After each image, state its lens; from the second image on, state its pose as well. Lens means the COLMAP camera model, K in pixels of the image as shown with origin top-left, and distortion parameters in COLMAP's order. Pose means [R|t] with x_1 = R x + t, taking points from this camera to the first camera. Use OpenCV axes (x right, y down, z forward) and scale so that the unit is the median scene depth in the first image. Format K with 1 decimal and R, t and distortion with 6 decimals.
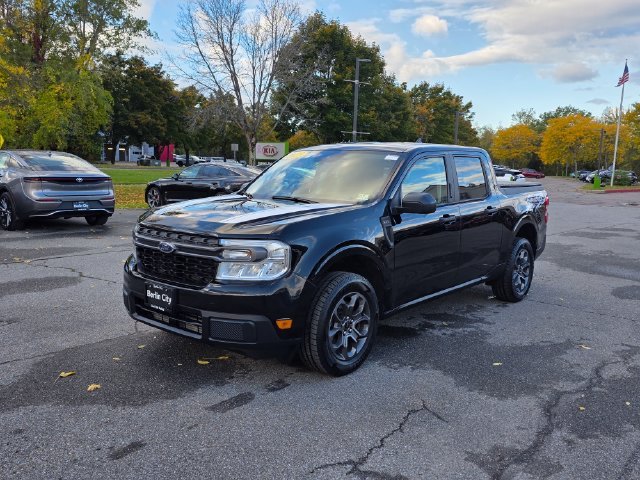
lens RADIAL K [[551.3, 0, 325.5], [0, 551.3, 274.5], [0, 0, 1]] dist [0.039339, -0.016708]
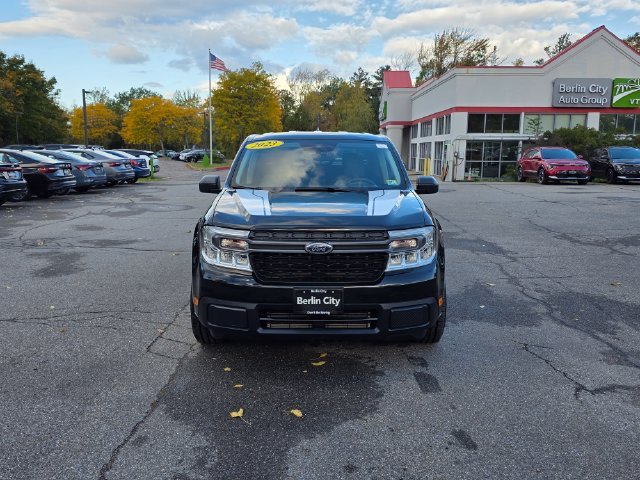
lens RADIAL K [[569.6, 0, 308.2], [0, 569.6, 239.8], [0, 0, 1]] dist [0.027562, -0.011305]
pose [[0.764515, -0.121277, 0.633094, -0.641404], [0.139805, 0.989960, 0.020813, -0.060036], [-0.629262, 0.072598, 0.773795, 0.176479]]
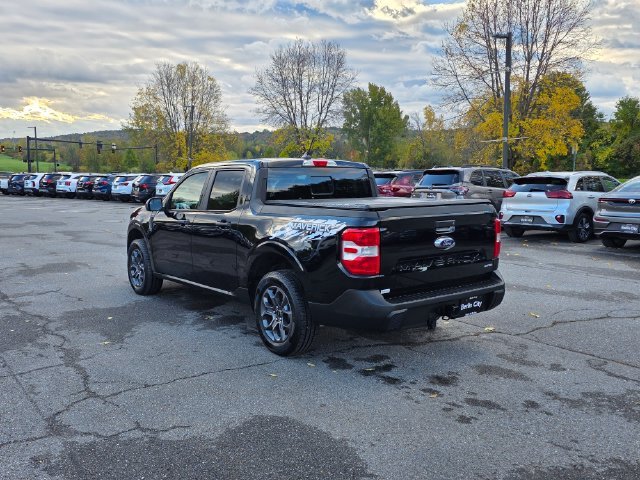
lens RADIAL K [[568.9, 0, 318.6], [0, 568.9, 252.2], [0, 0, 1]] dist [0.044148, -0.017080]
pose [[-0.200237, 0.103275, -0.974289, 1.279036], [-0.191059, 0.971221, 0.142217, -0.248108], [0.960938, 0.214624, -0.174743, 1.373057]]
